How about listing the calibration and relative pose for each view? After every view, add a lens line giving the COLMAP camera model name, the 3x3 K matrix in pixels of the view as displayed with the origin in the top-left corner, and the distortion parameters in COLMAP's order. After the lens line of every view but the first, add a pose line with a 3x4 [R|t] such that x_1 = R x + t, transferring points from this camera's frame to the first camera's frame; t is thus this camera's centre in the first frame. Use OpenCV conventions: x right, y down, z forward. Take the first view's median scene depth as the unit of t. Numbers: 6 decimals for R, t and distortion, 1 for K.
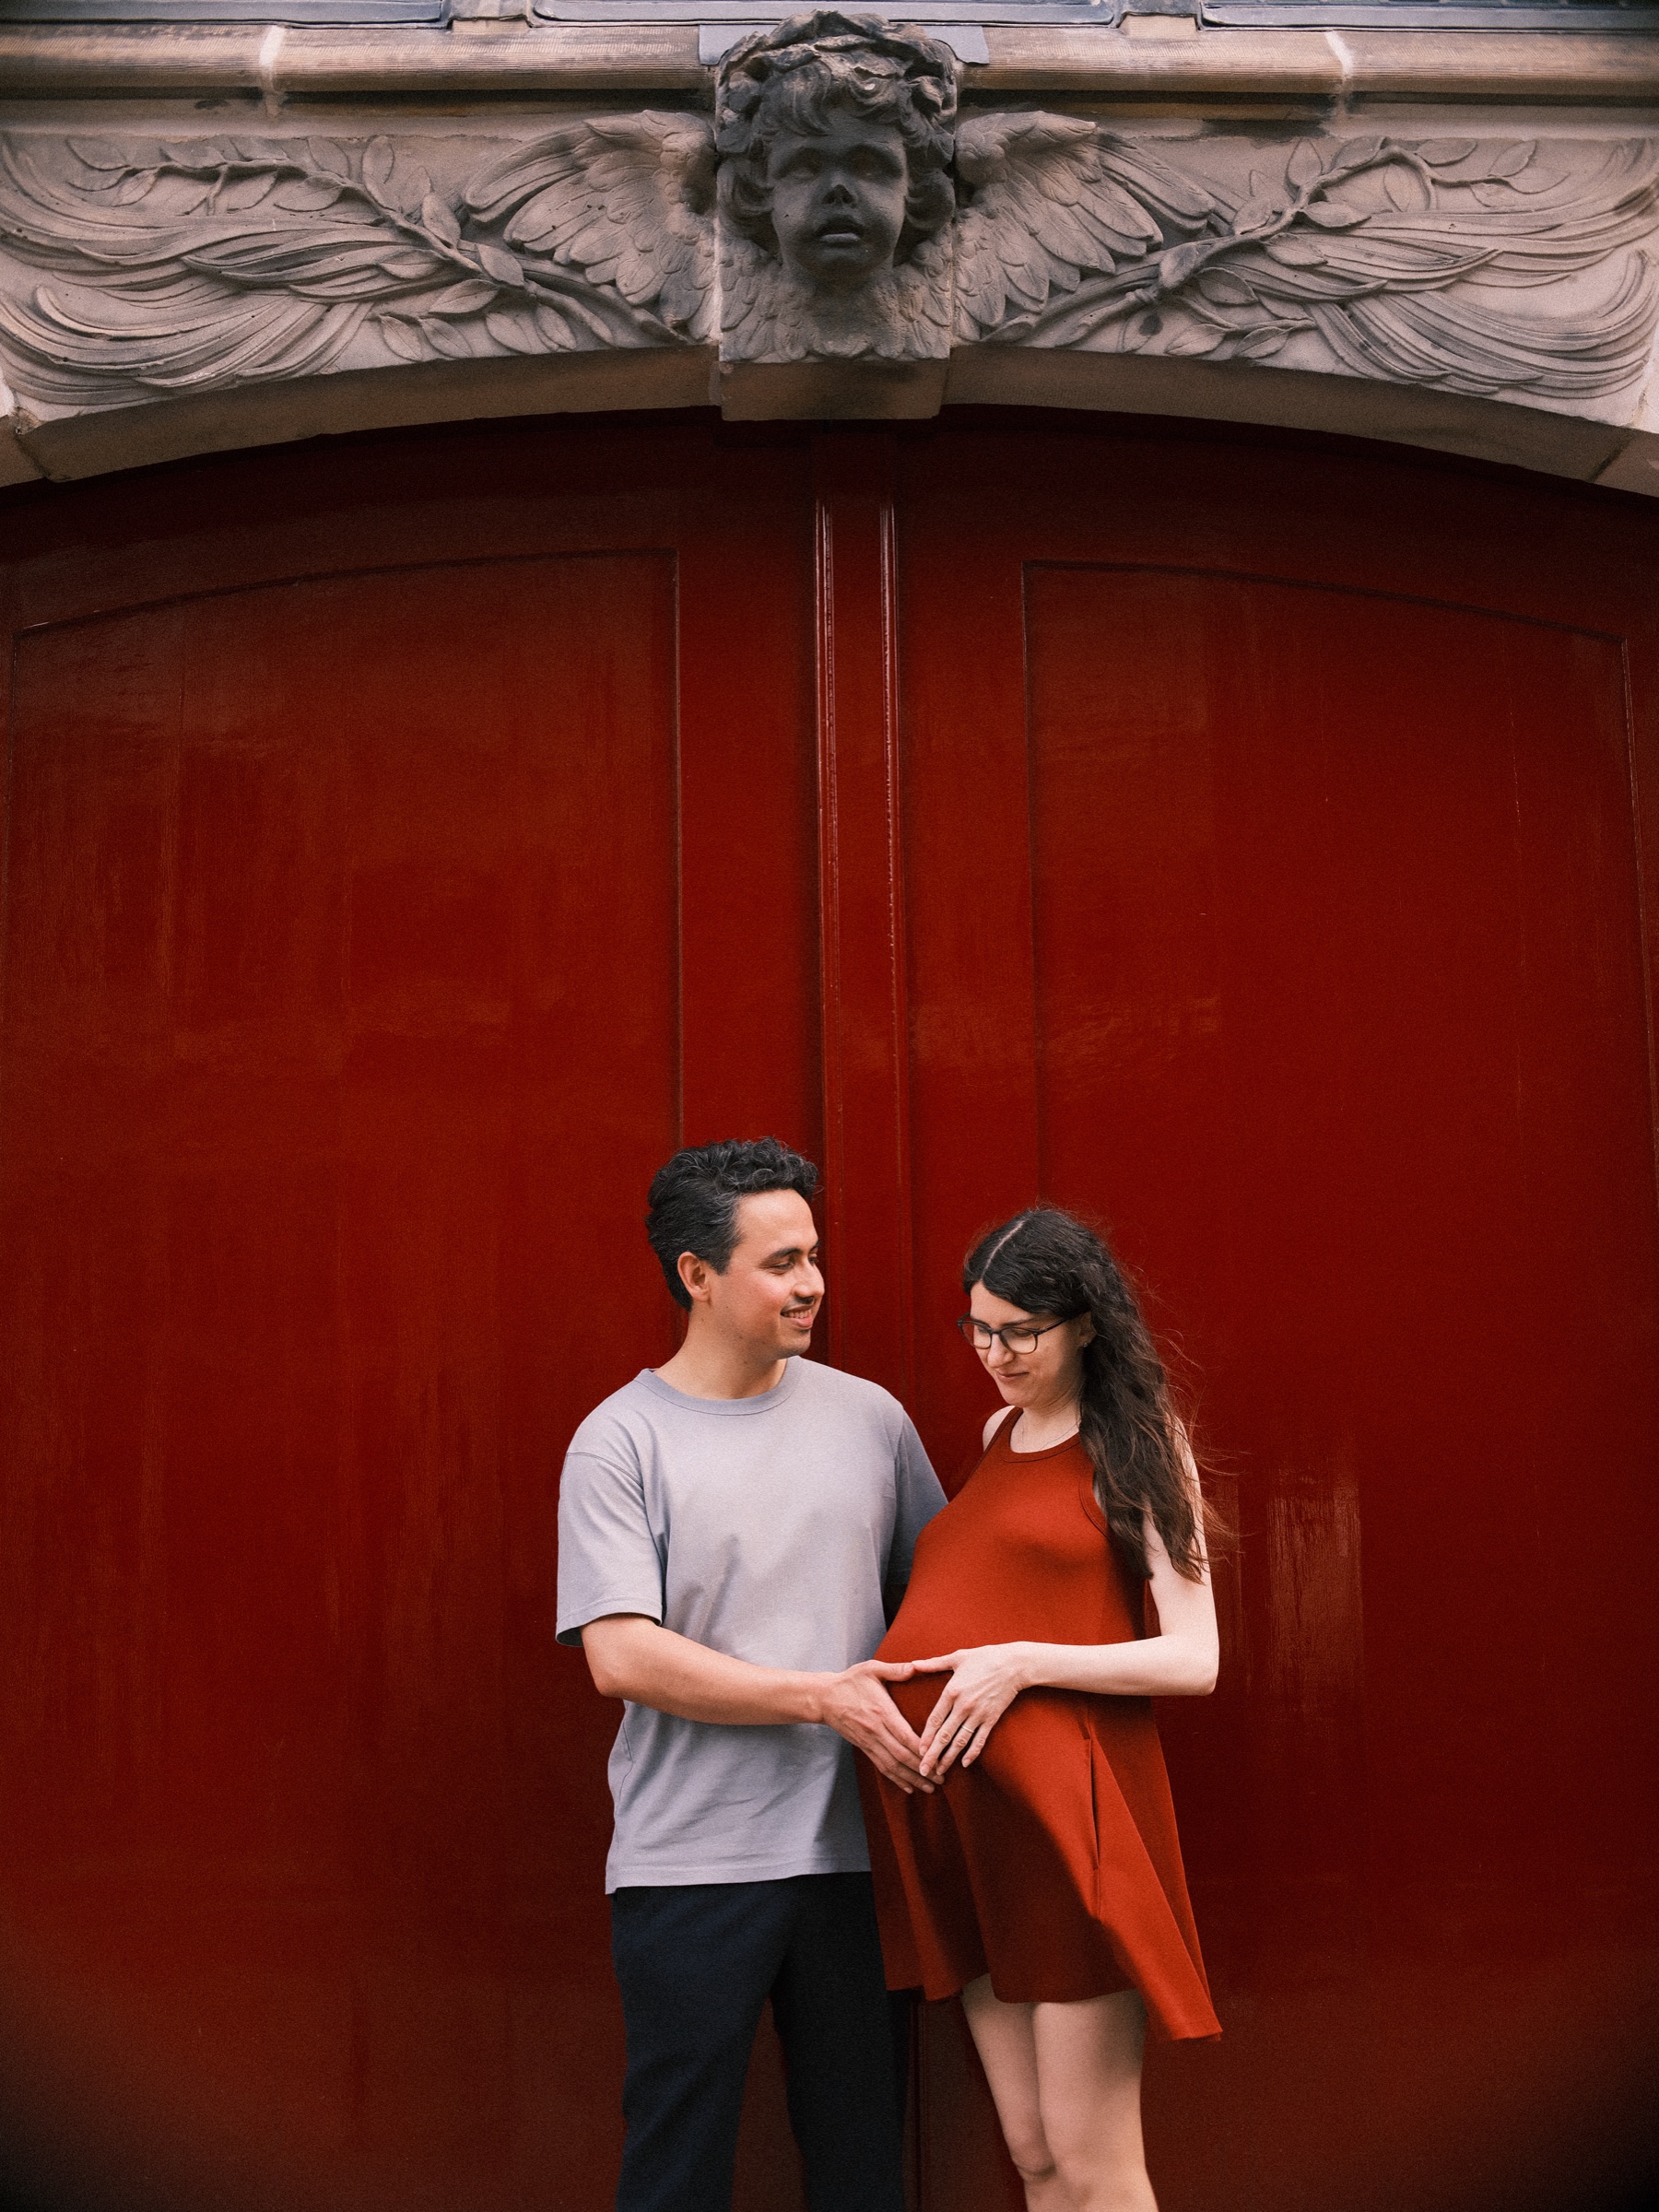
lens RADIAL K [[2558.6, 0, 829.5], [0, 2558.6, 1106.0], [0, 0, 1]] dist [-0.166125, 0.134335]
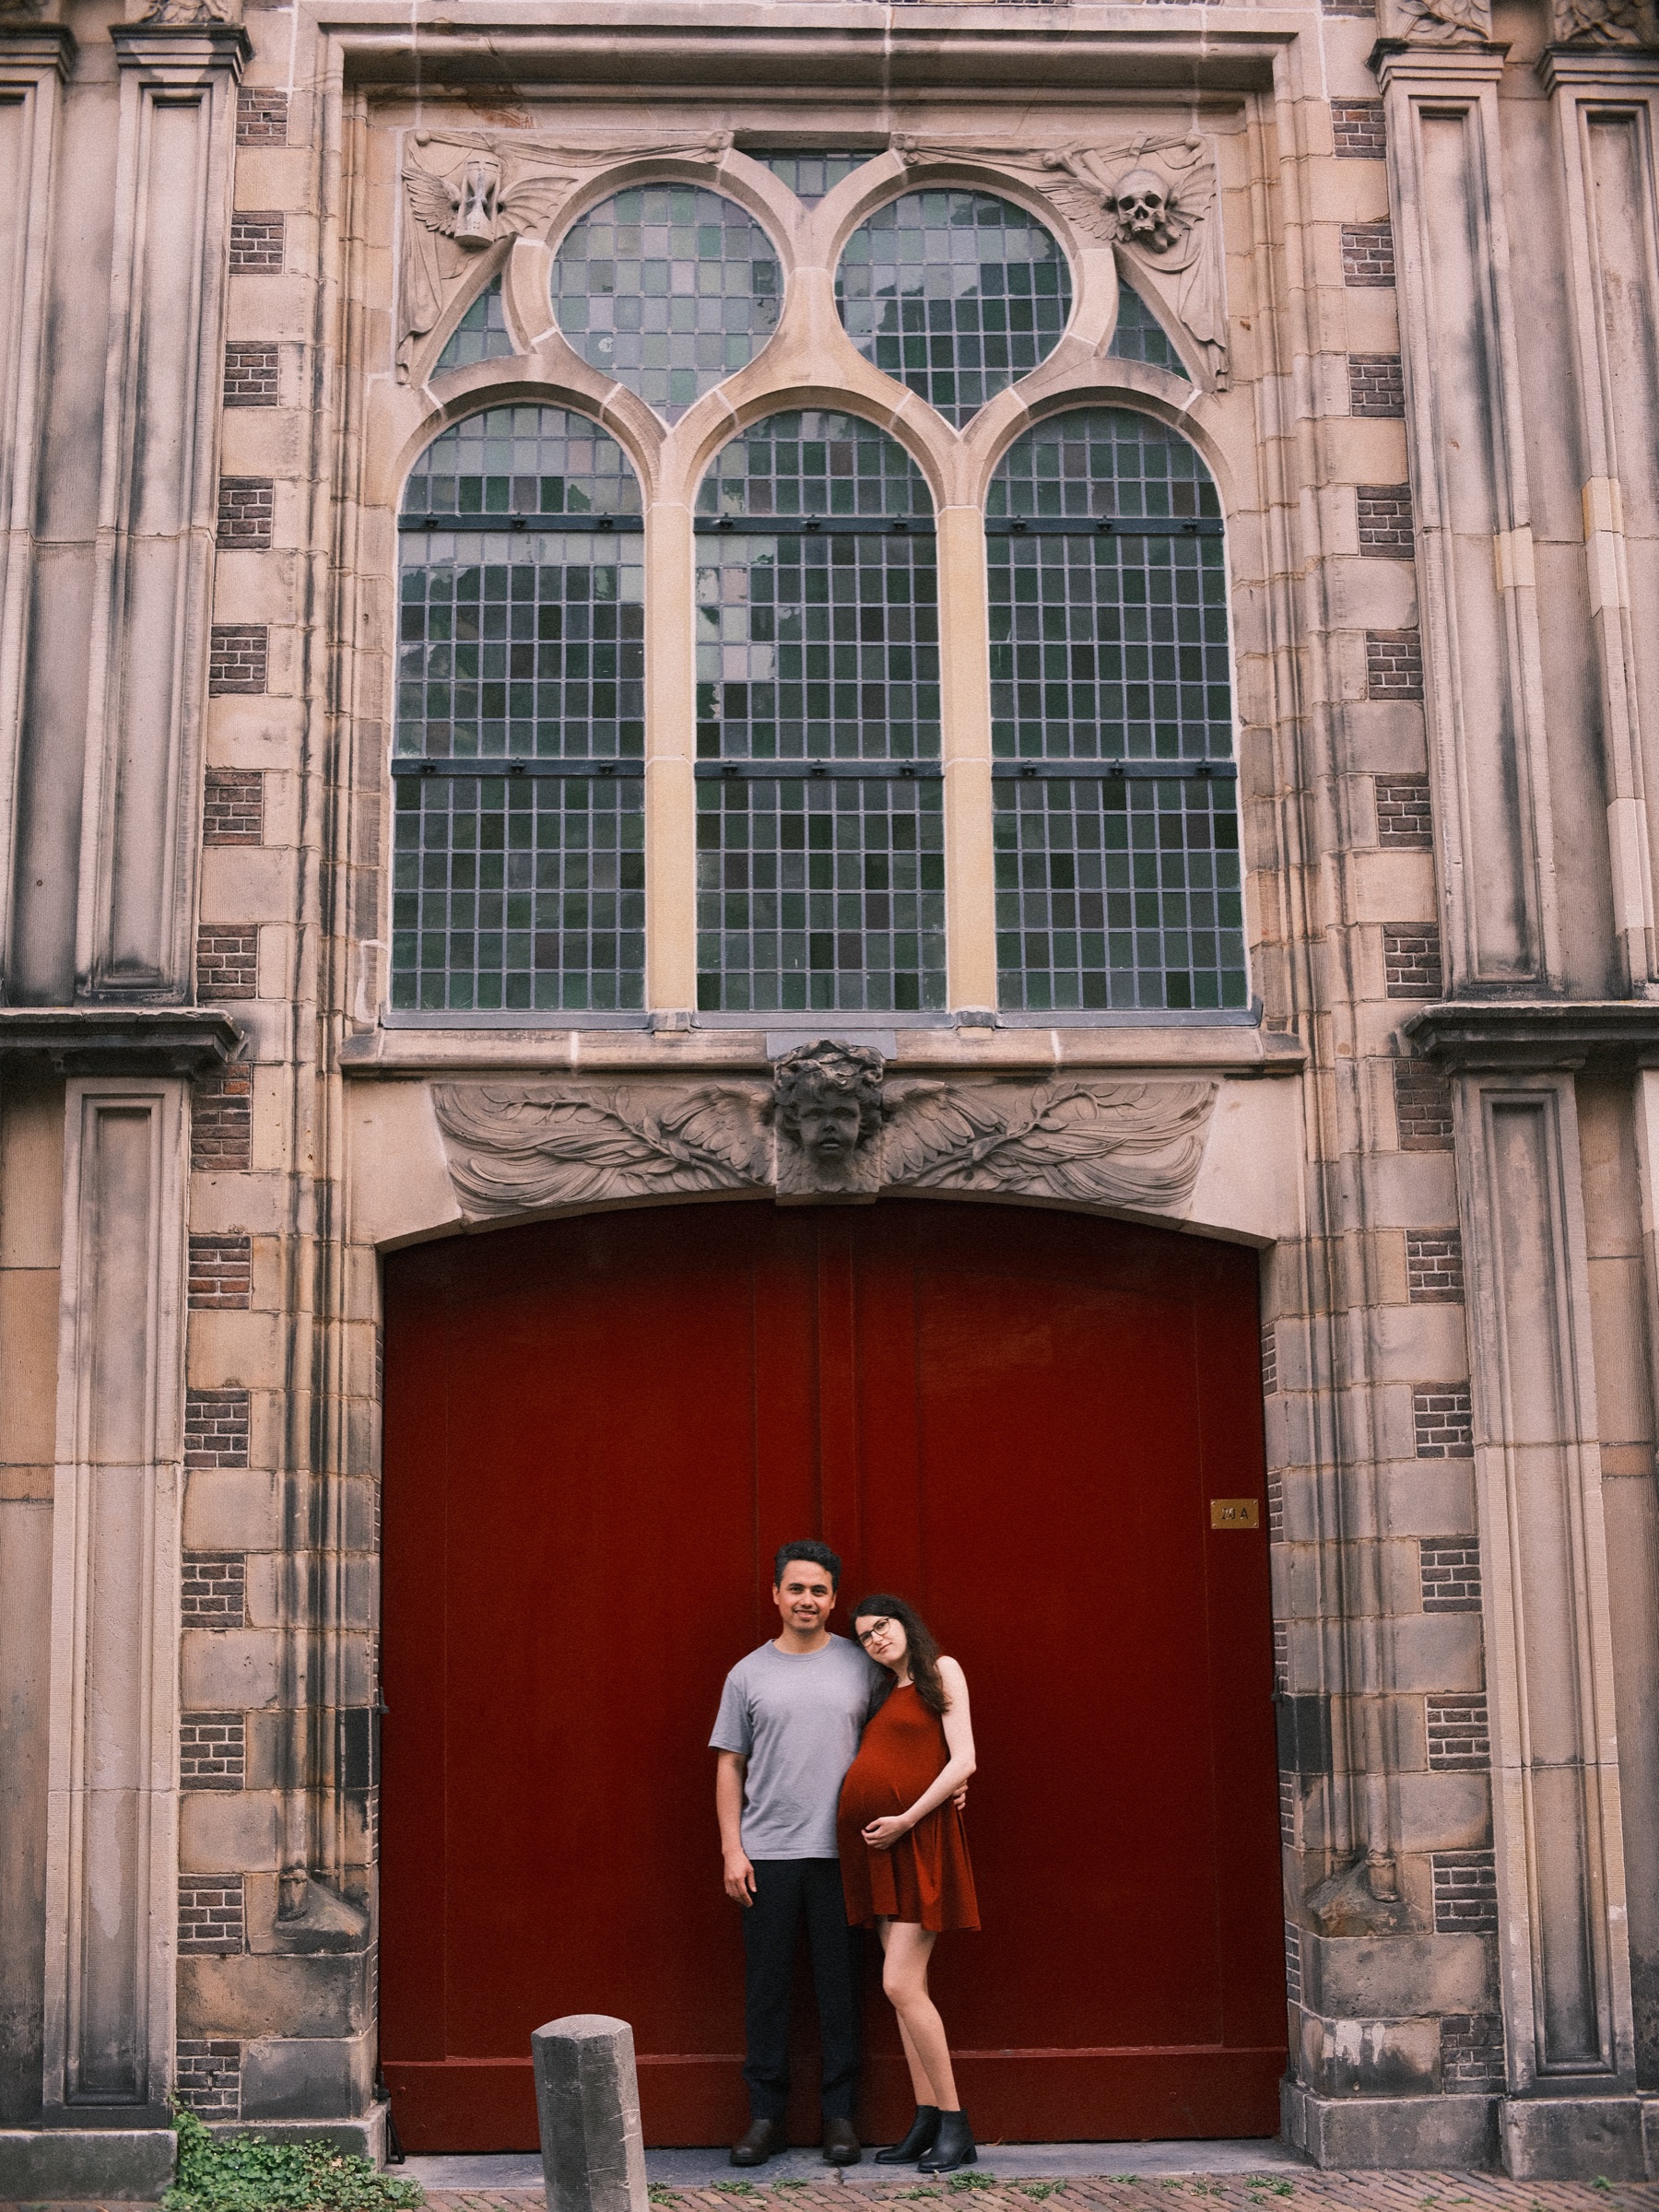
lens RADIAL K [[2558.6, 0, 829.5], [0, 2558.6, 1106.0], [0, 0, 1]] dist [-0.166125, 0.134335]
pose [[0.999933, 0.001417, 0.011463, -0.022516], [-0.000599, 0.997469, -0.071094, -0.211550], [-0.011535, 0.071083, 0.997404, -1.275992]]
